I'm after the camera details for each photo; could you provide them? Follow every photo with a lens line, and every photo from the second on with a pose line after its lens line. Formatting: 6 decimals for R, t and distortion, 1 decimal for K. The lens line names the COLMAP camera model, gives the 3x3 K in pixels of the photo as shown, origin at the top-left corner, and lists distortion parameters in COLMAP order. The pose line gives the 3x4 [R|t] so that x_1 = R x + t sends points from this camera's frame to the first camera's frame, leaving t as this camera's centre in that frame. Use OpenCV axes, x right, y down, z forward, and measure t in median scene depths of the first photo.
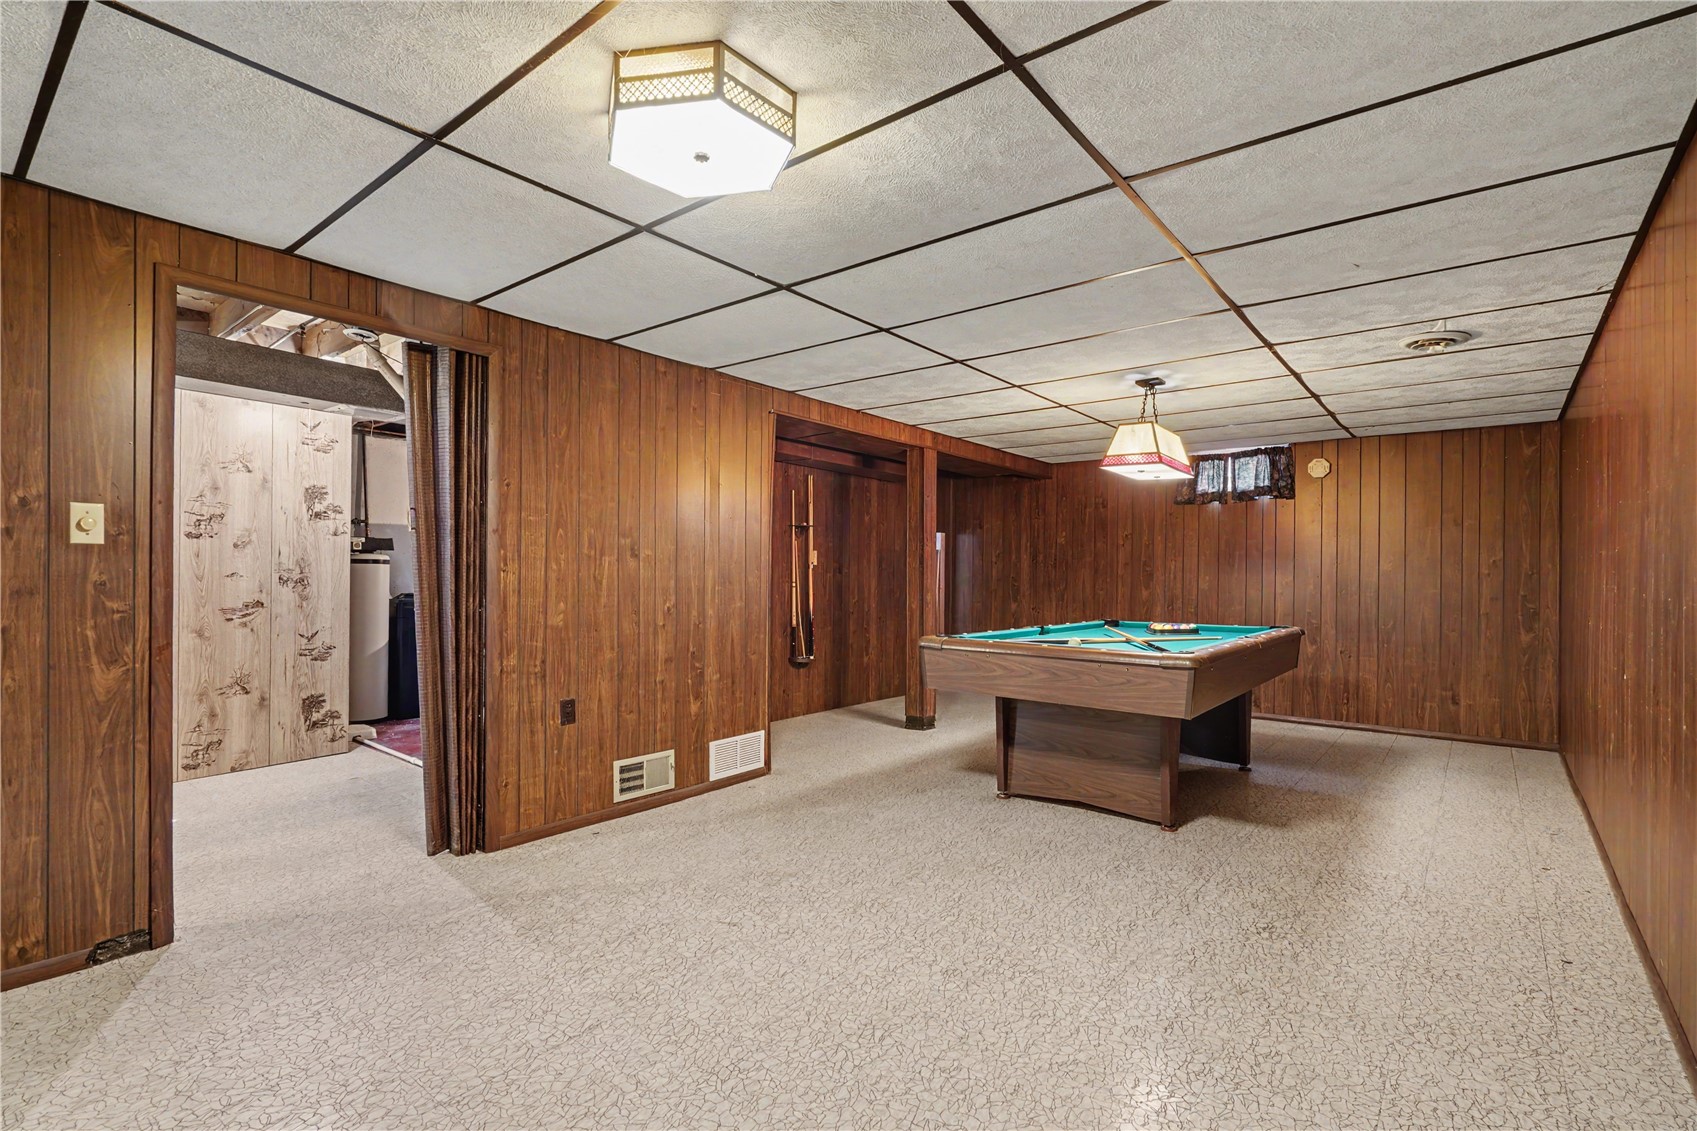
lens RADIAL K [[772.1, 0, 851.6], [0, 772.1, 574.0], [0, 0, 1]] dist [-0.001350, 0.000166]
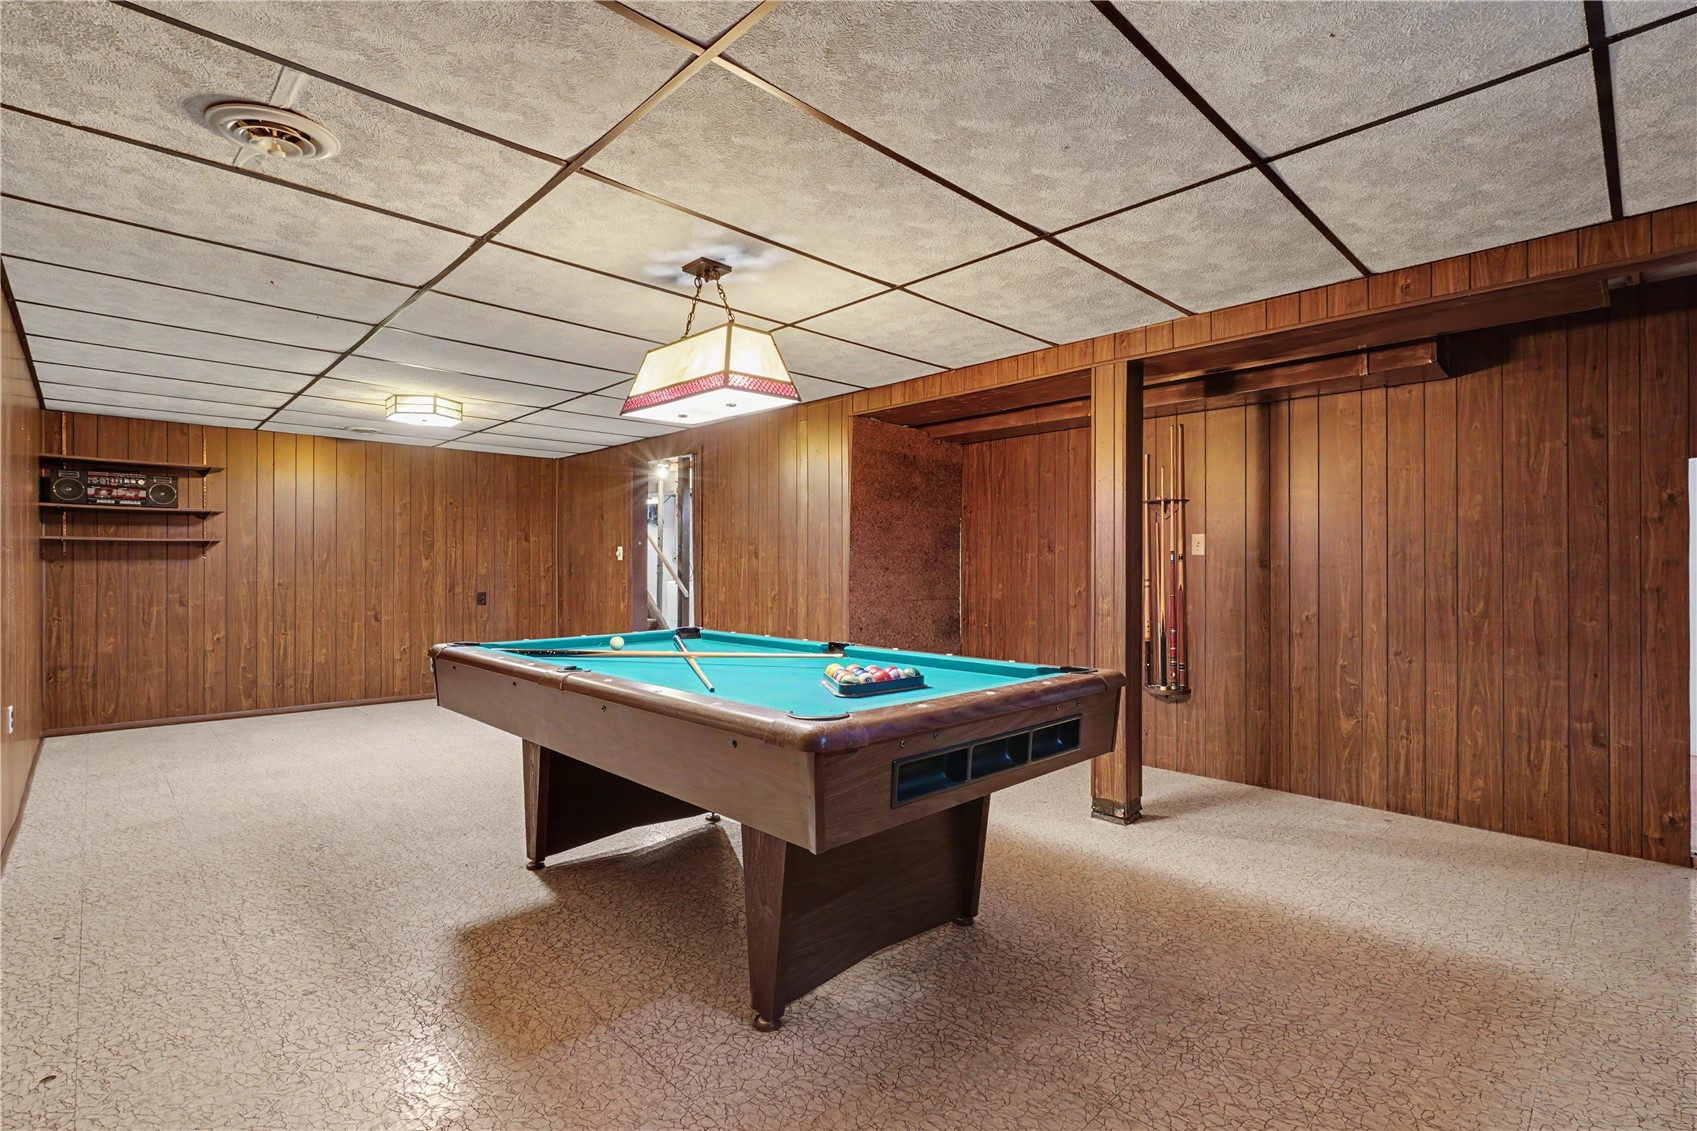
lens RADIAL K [[772.1, 0, 849.7], [0, 772.1, 565.7], [0, 0, 1]] dist [-0.001350, 0.000166]
pose [[-0.109022, -0.009032, -0.993998, 1.356178], [0.000815, 0.999958, -0.009176, 0.007414], [0.994039, -0.001810, -0.109010, 1.594457]]
